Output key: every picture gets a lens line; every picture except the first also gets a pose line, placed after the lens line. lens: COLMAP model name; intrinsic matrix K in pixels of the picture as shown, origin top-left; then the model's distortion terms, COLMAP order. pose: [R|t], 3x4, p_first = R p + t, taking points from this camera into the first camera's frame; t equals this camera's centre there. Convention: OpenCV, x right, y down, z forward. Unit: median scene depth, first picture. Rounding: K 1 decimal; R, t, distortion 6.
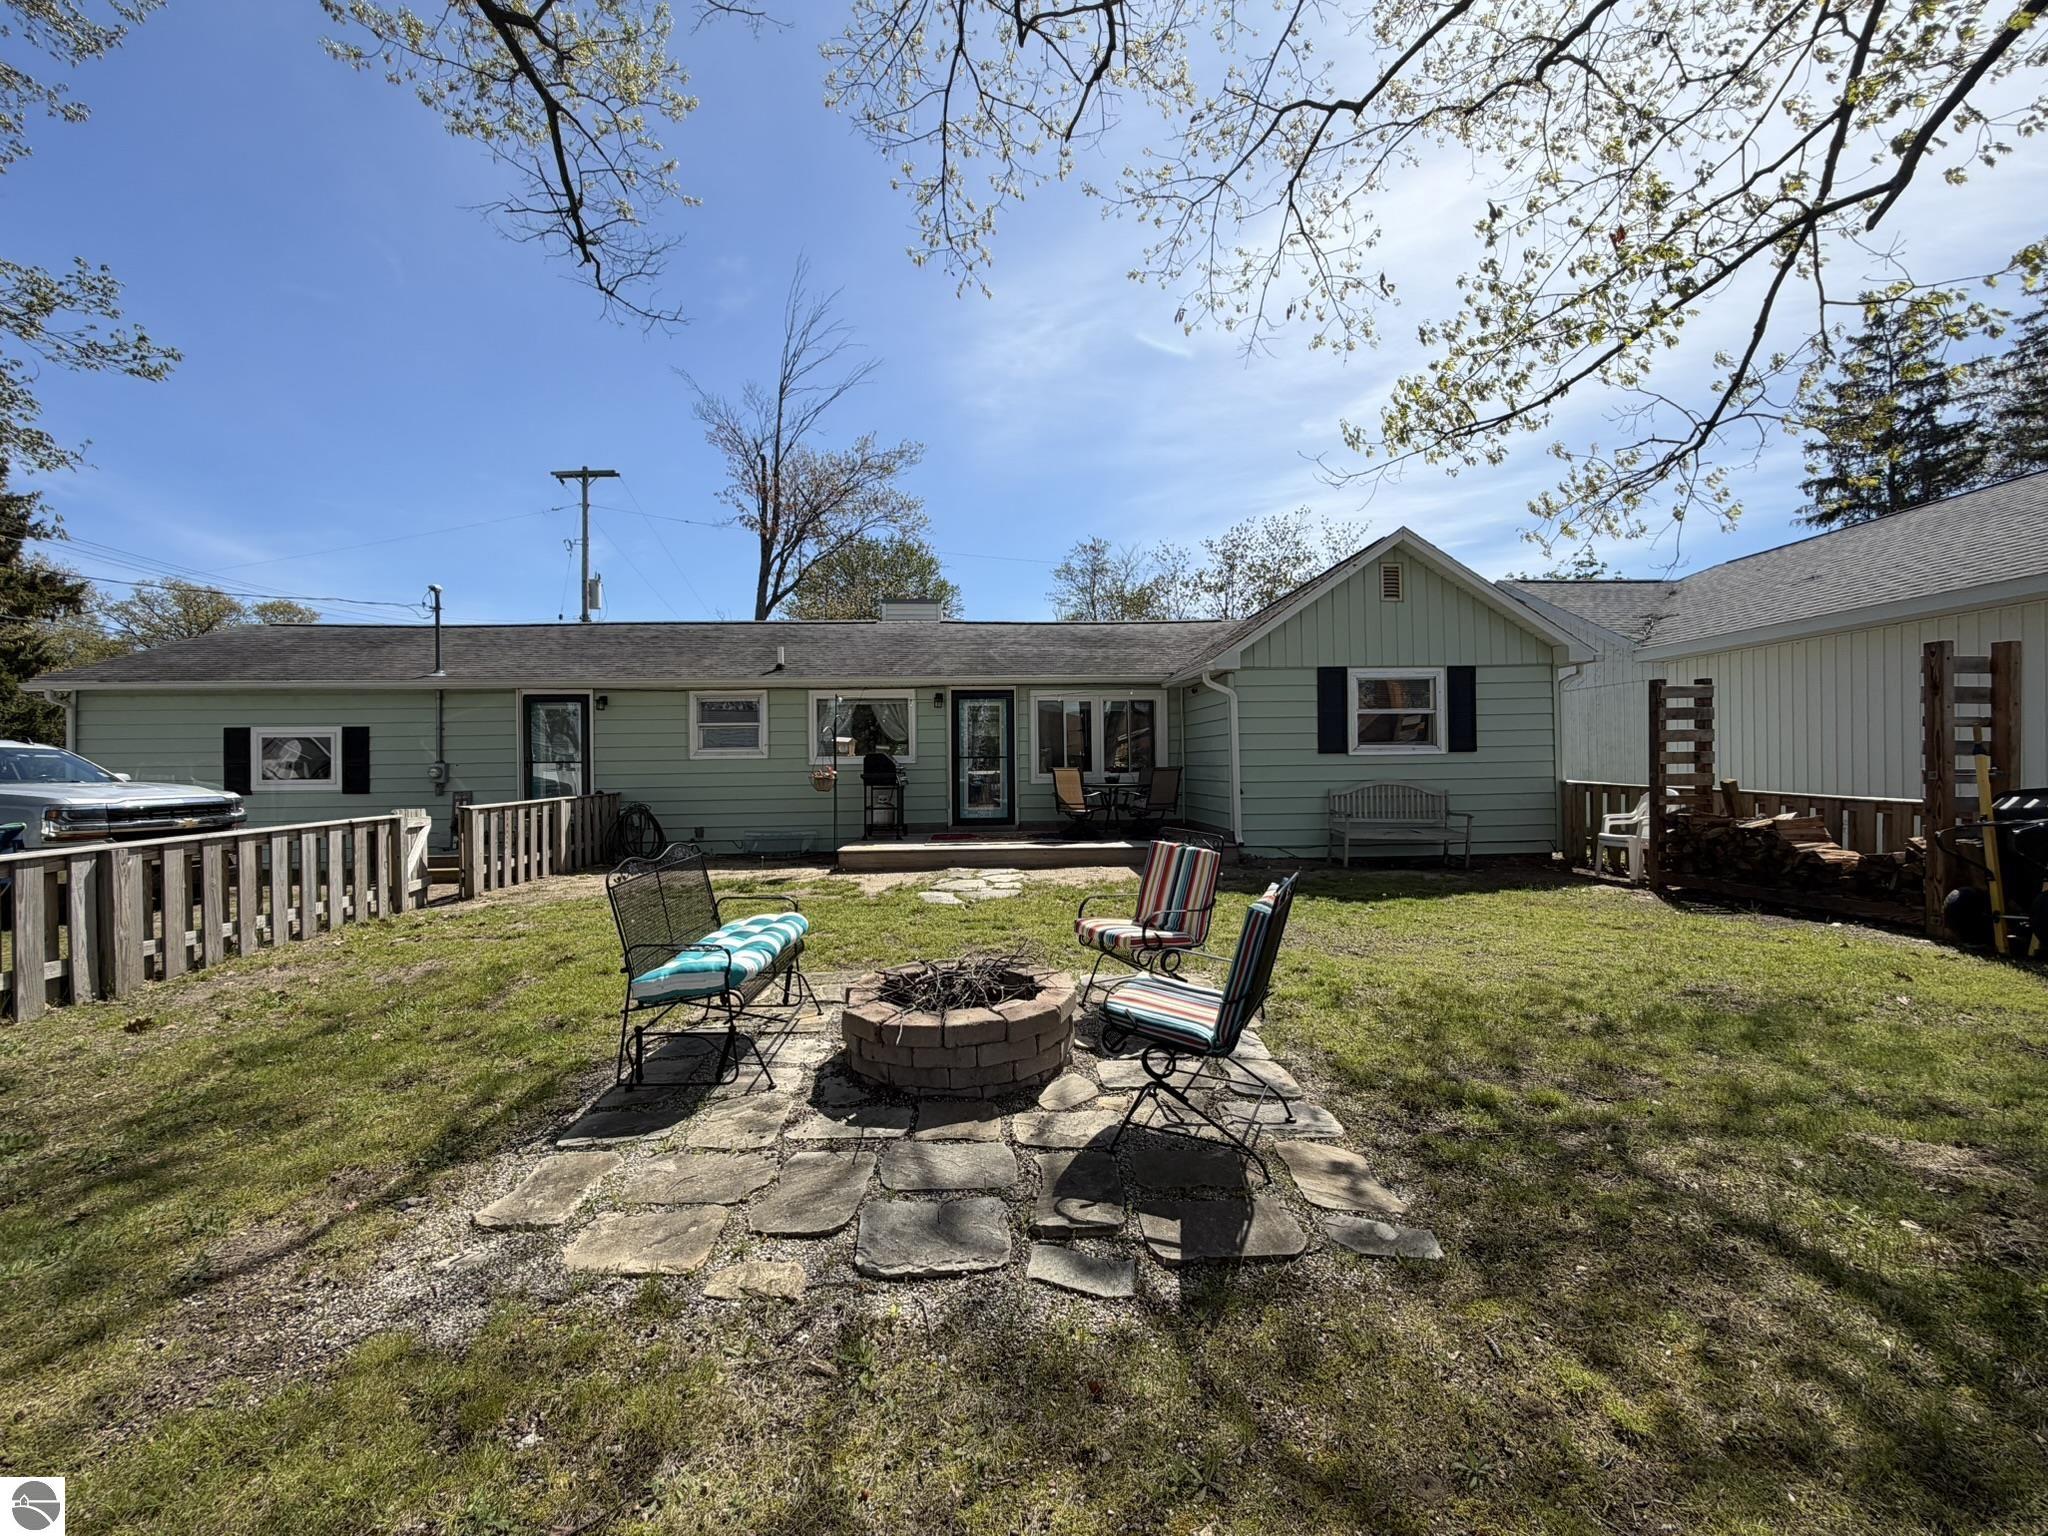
lens RADIAL K [[816.1, 0, 1024.0], [0, 816.1, 768.0], [0, 0, 1]] dist [0.001111, -0.000055]
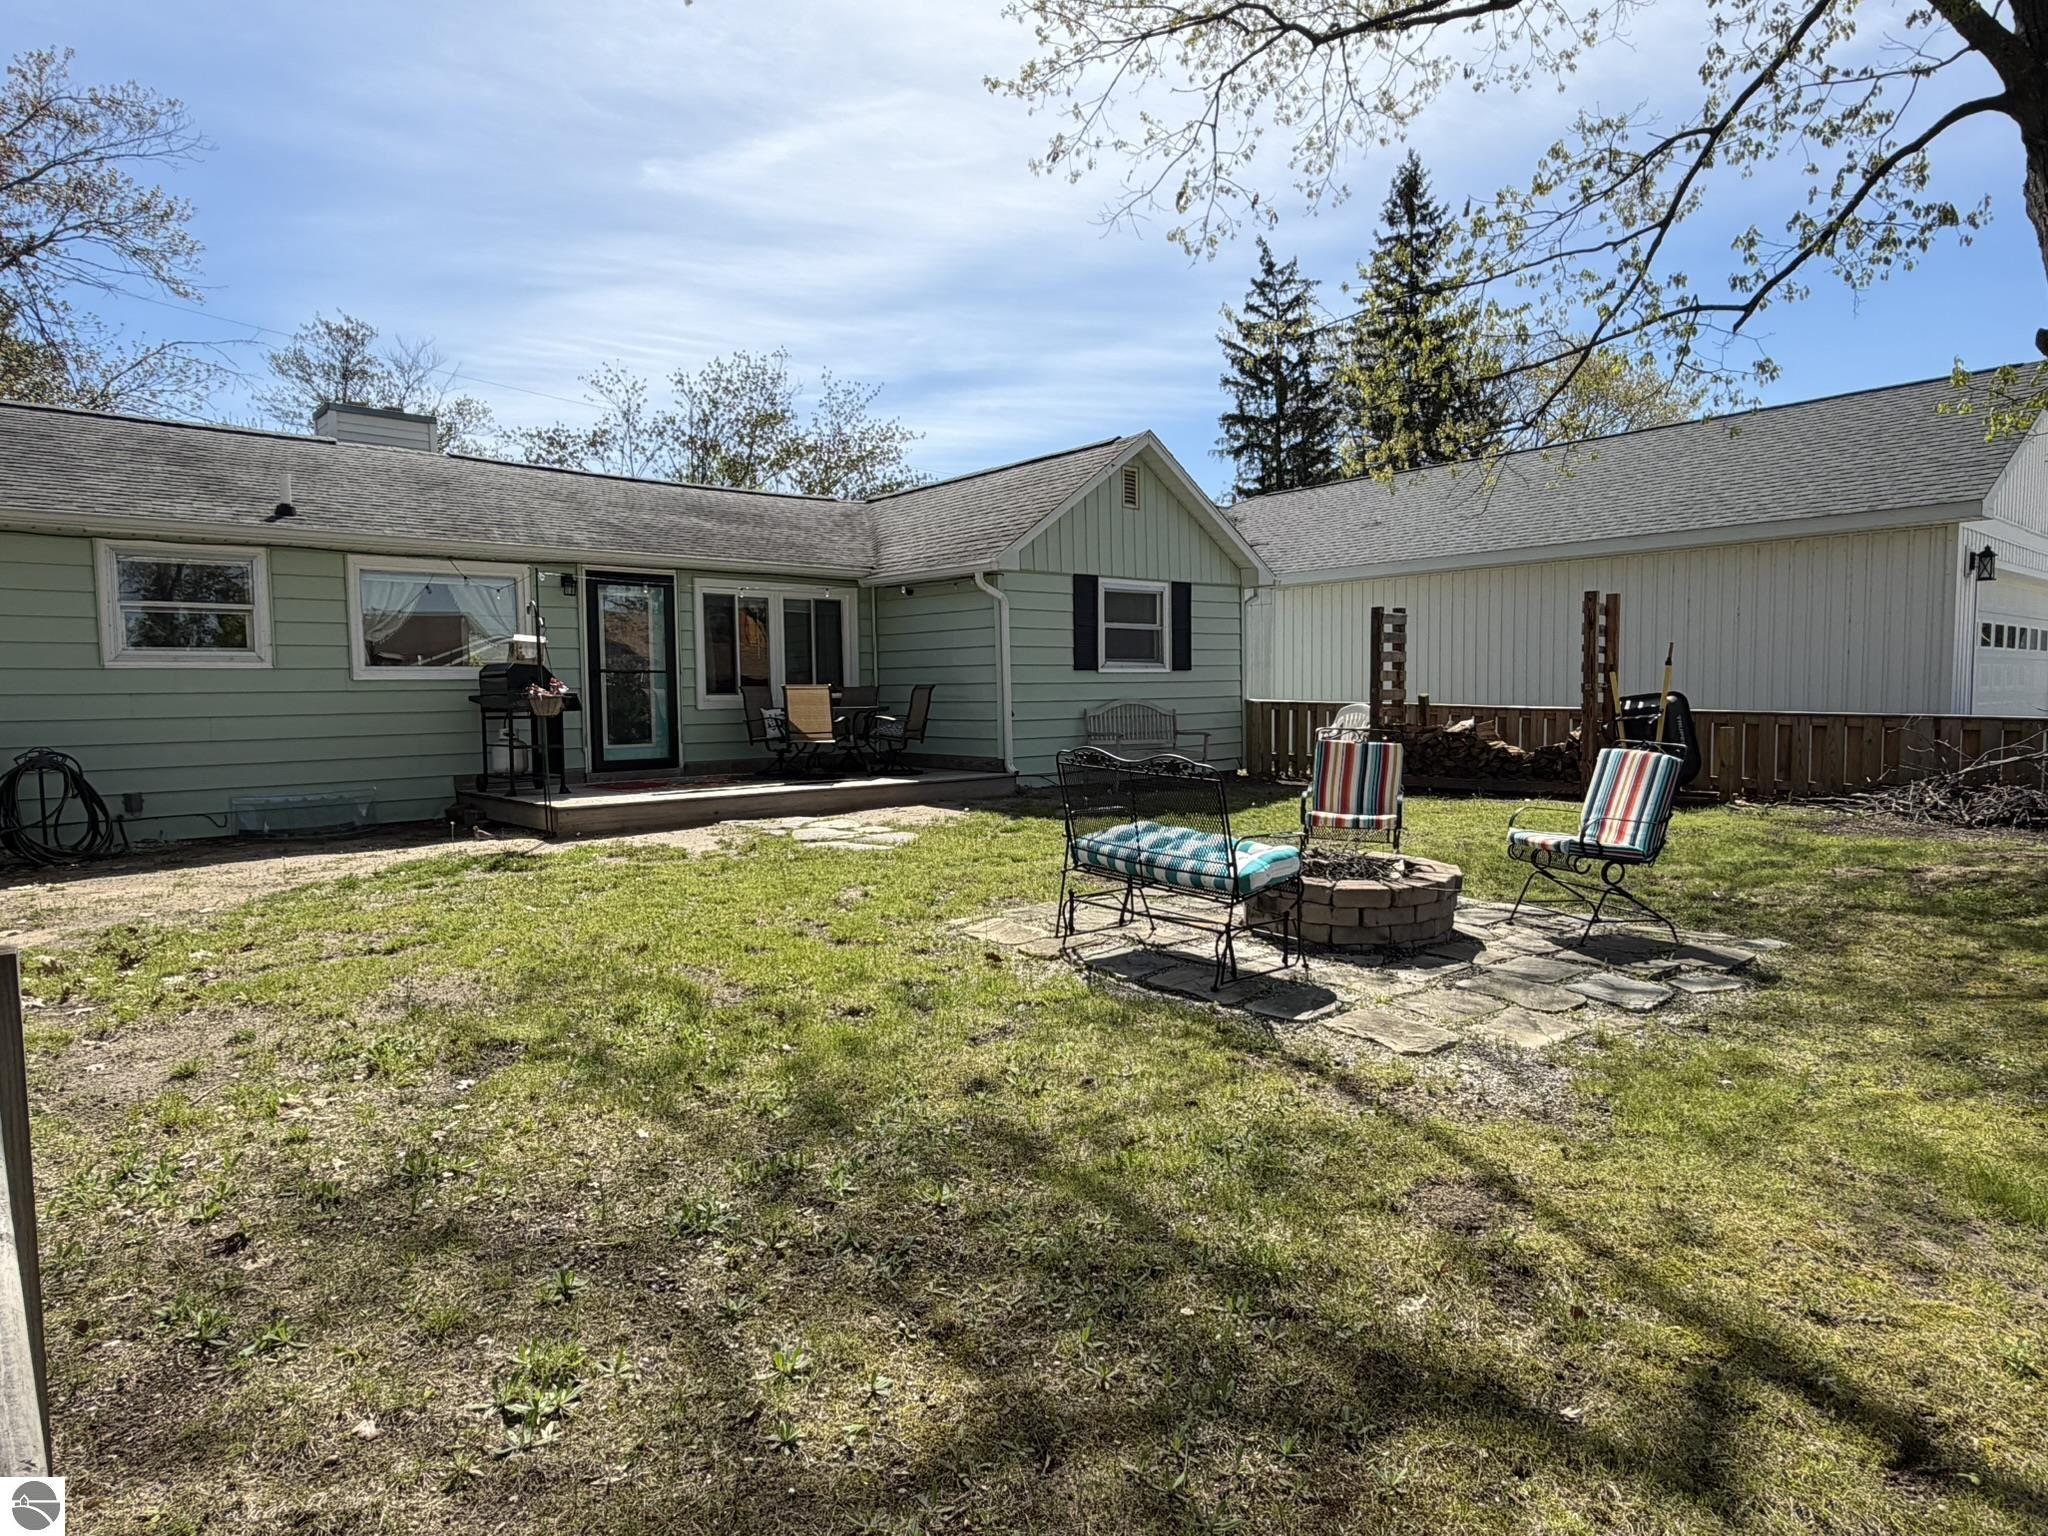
lens RADIAL K [[1174.0, 0, 1024.0], [0, 1174.0, 768.0], [0, 0, 1]] dist [0.002779, 0.000079]
pose [[0.774307, -0.039387, 0.631584, -0.498182], [0.004765, 0.998396, 0.056420, 0.016470], [-0.632793, -0.040677, 0.773252, 0.024655]]
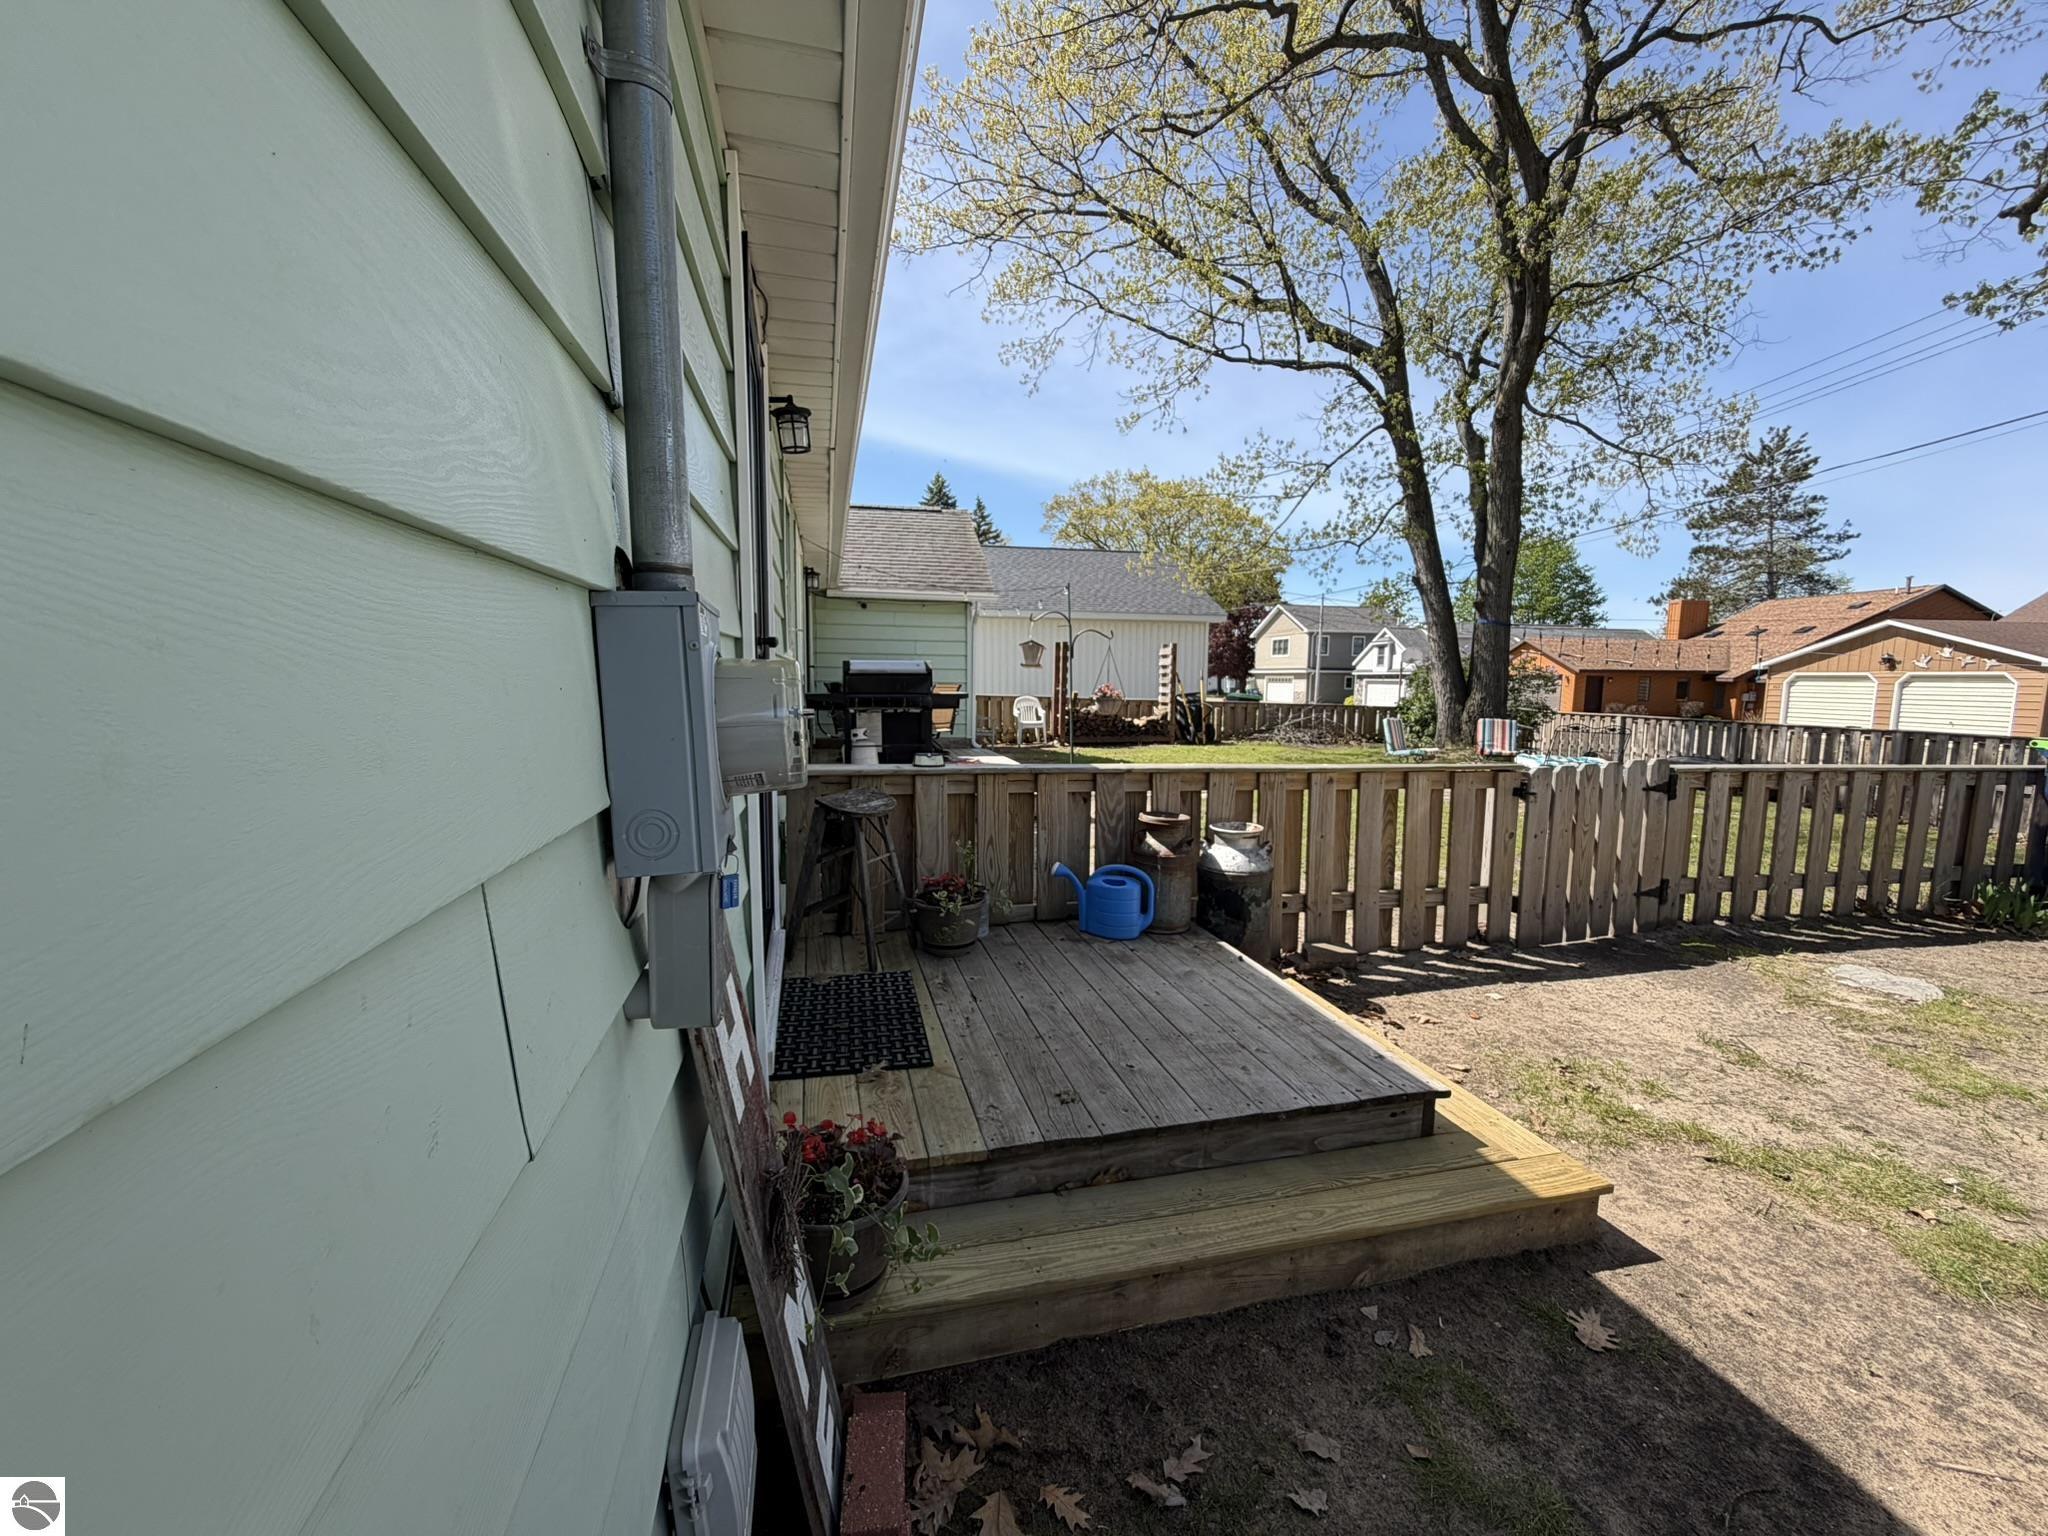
lens RADIAL K [[819.7, 0, 1024.0], [0, 819.7, 768.0], [0, 0, 1]] dist [0.001396, -0.000432]
pose [[-0.189127, -0.096417, 0.977208, -0.906254], [-0.010030, 0.995306, 0.096262, 0.002952], [-0.981901, 0.008404, -0.189206, 1.126111]]
